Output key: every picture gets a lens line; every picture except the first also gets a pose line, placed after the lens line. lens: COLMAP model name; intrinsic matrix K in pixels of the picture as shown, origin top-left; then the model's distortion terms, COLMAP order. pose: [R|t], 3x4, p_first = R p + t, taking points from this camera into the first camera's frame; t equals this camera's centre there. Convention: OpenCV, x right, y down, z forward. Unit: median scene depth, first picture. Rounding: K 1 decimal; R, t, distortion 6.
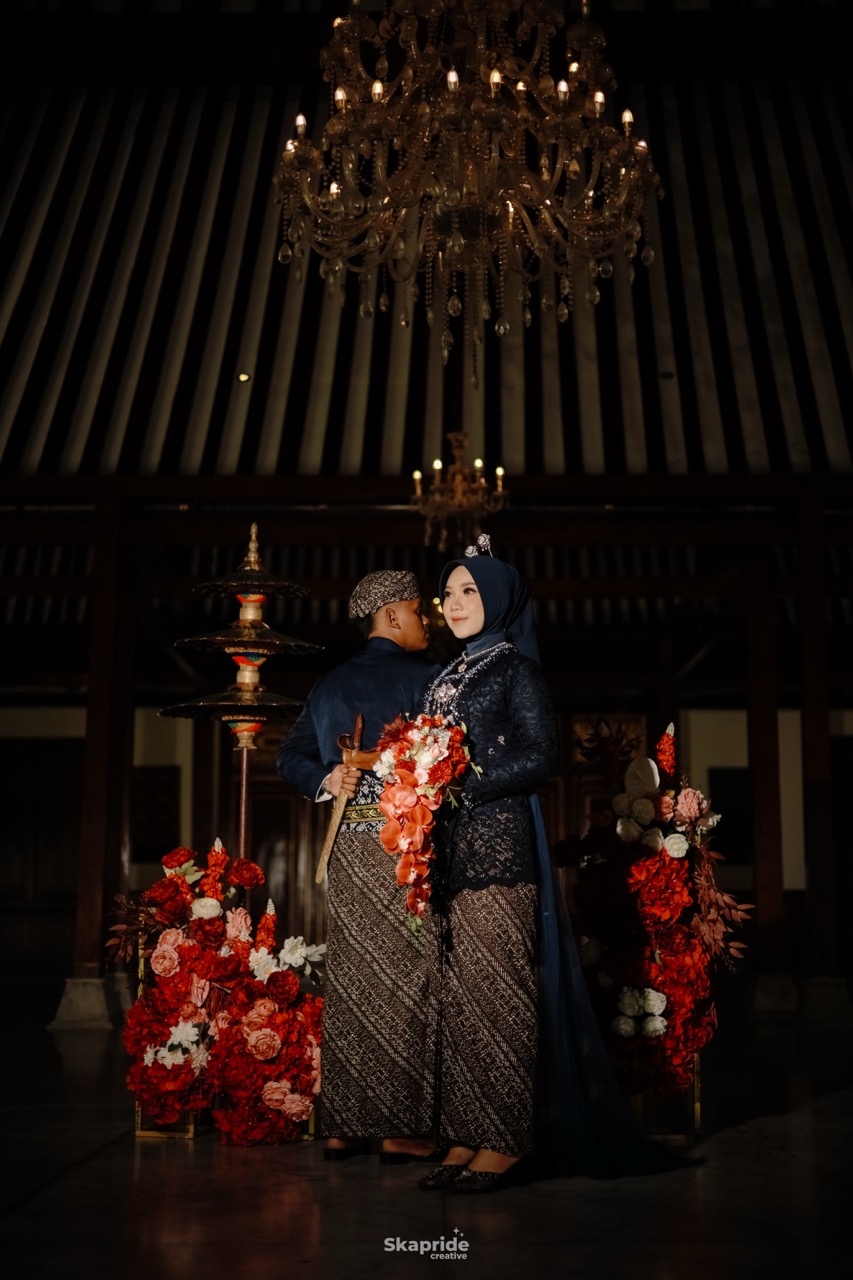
lens RADIAL K [[1821.2, 0, 426.5], [0, 1821.2, 640.0], [0, 0, 1]] dist [0.000317, 0.002899]
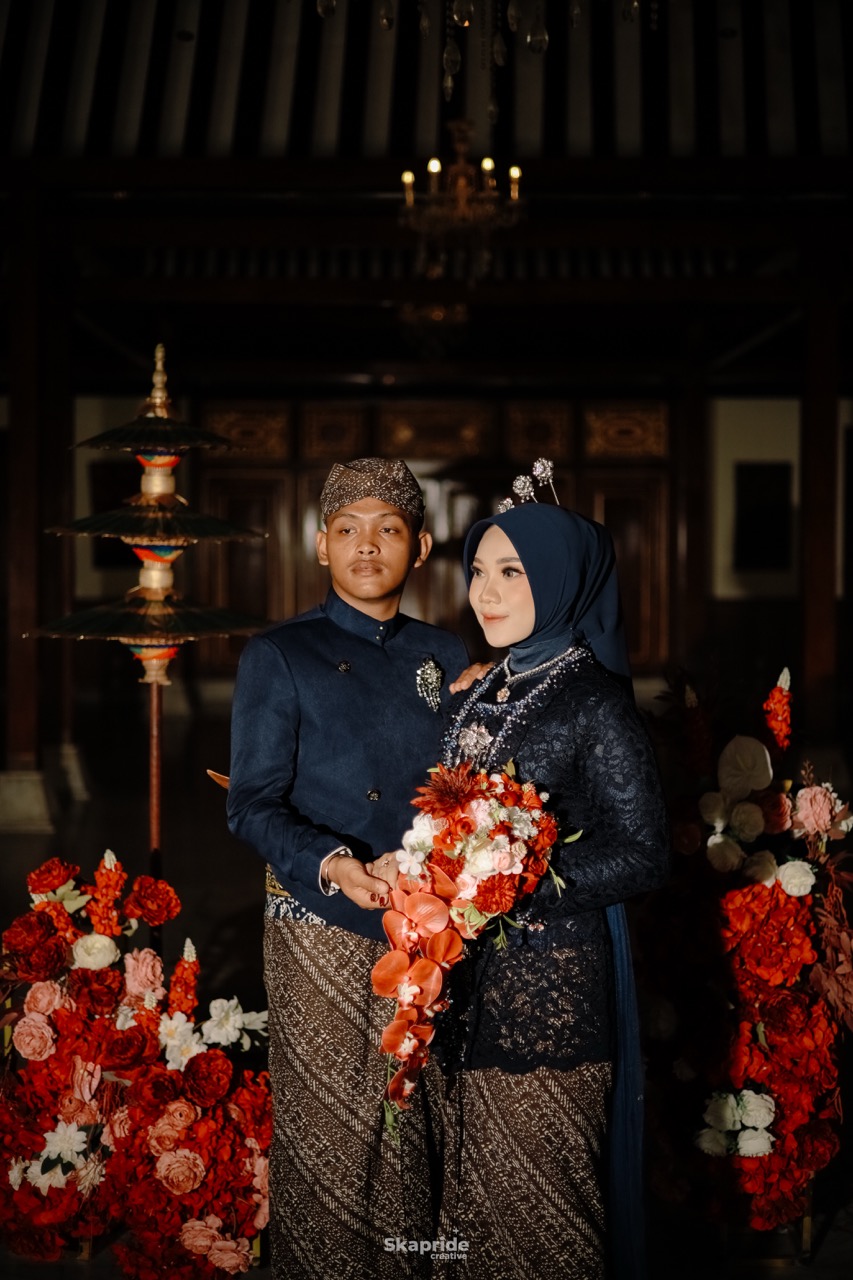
lens RADIAL K [[1824.0, 0, 426.5], [0, 1824.0, 640.0], [0, 0, 1]] dist [0.000888, -0.000861]
pose [[0.999995, -0.001389, 0.002685, 0.000874], [0.000796, 0.977770, 0.209679, -0.108839], [-0.002916, -0.209676, 0.977767, 0.361832]]
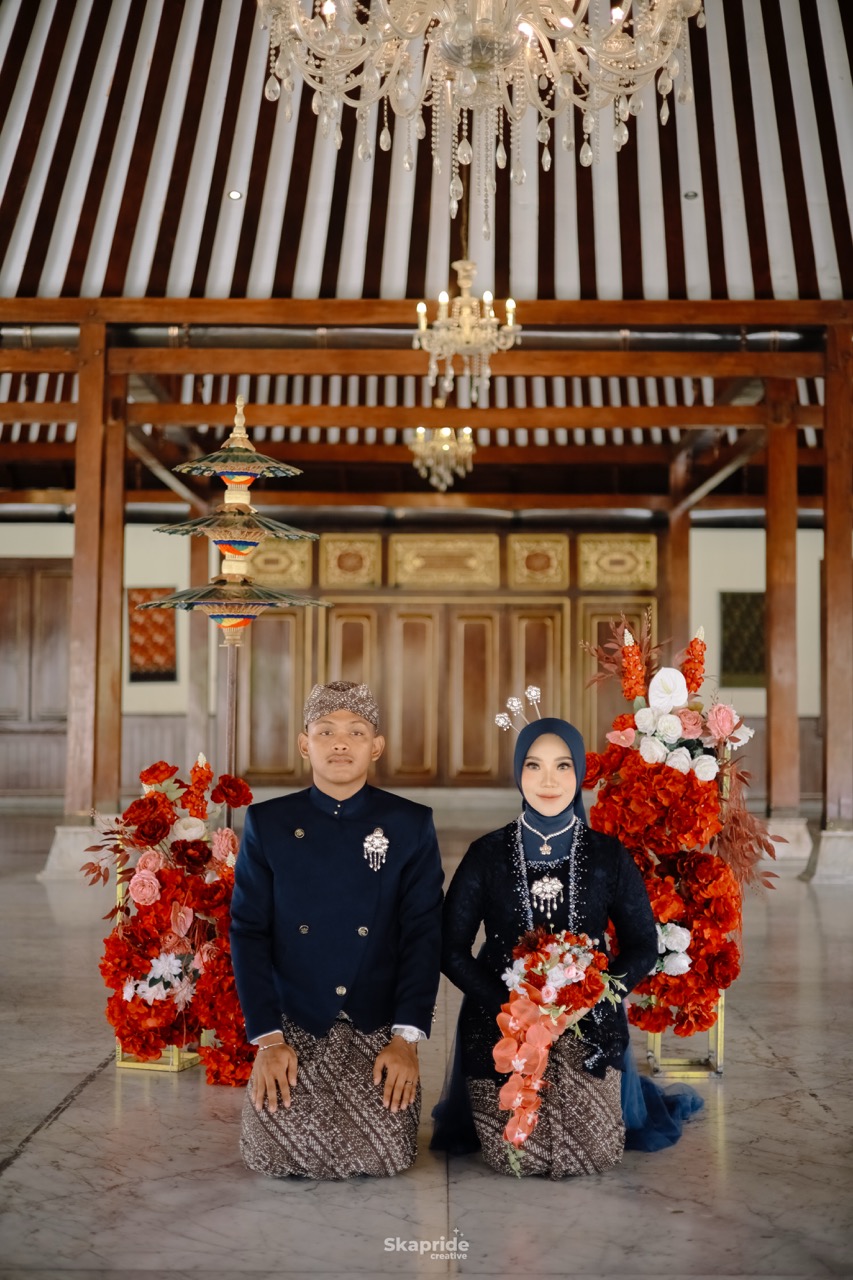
lens RADIAL K [[1821.2, 0, 426.5], [0, 1821.2, 640.0], [0, 0, 1]] dist [0.000317, 0.002899]
pose [[0.999988, 0.004807, -0.001307, -0.000951], [-0.004622, 0.993168, 0.116604, -0.054625], [0.001858, -0.116596, 0.993178, 0.102140]]
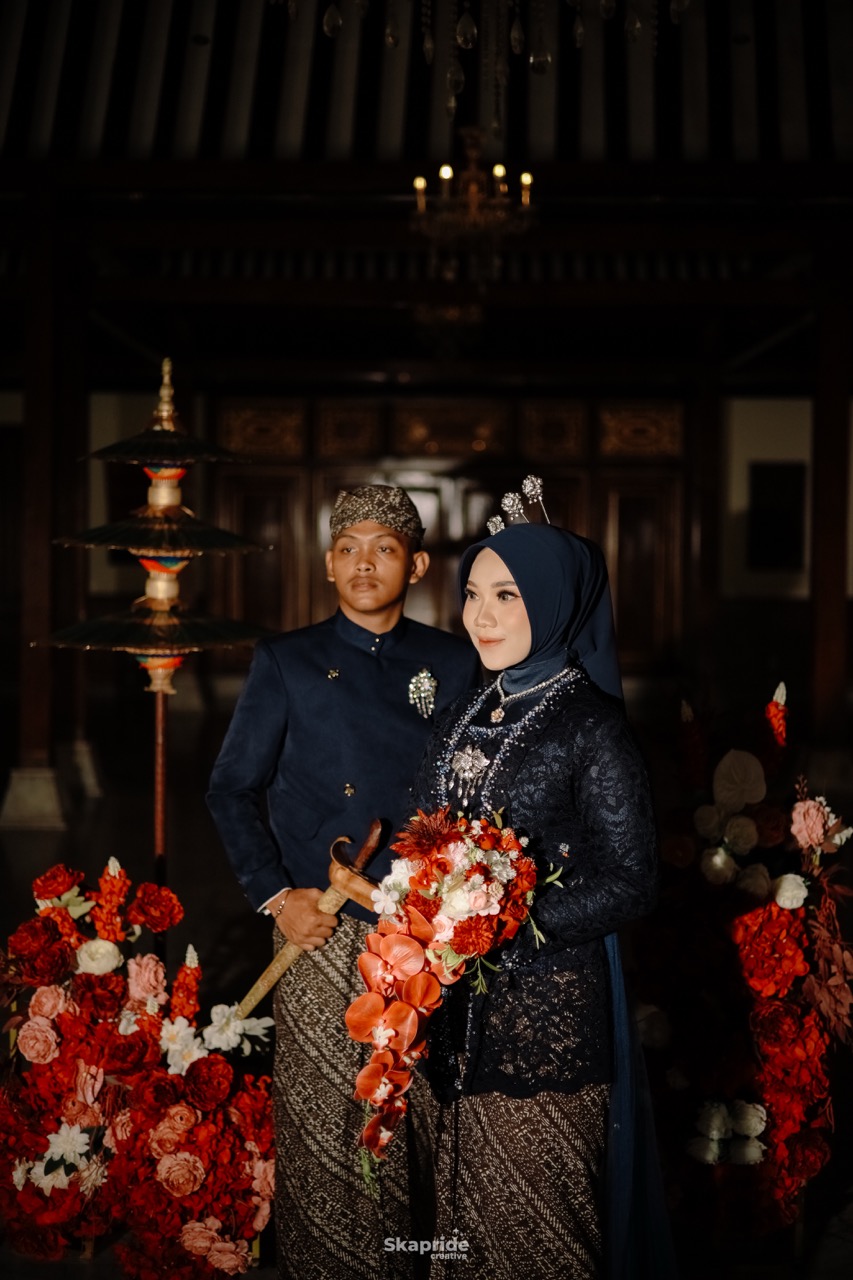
lens RADIAL K [[1821.2, 0, 426.5], [0, 1821.2, 640.0], [0, 0, 1]] dist [0.000317, 0.002899]
pose [[0.999962, 0.005474, -0.006856, 0.007321], [-0.003882, 0.976880, 0.213752, -0.118284], [0.007867, -0.213717, 0.976864, 0.354683]]
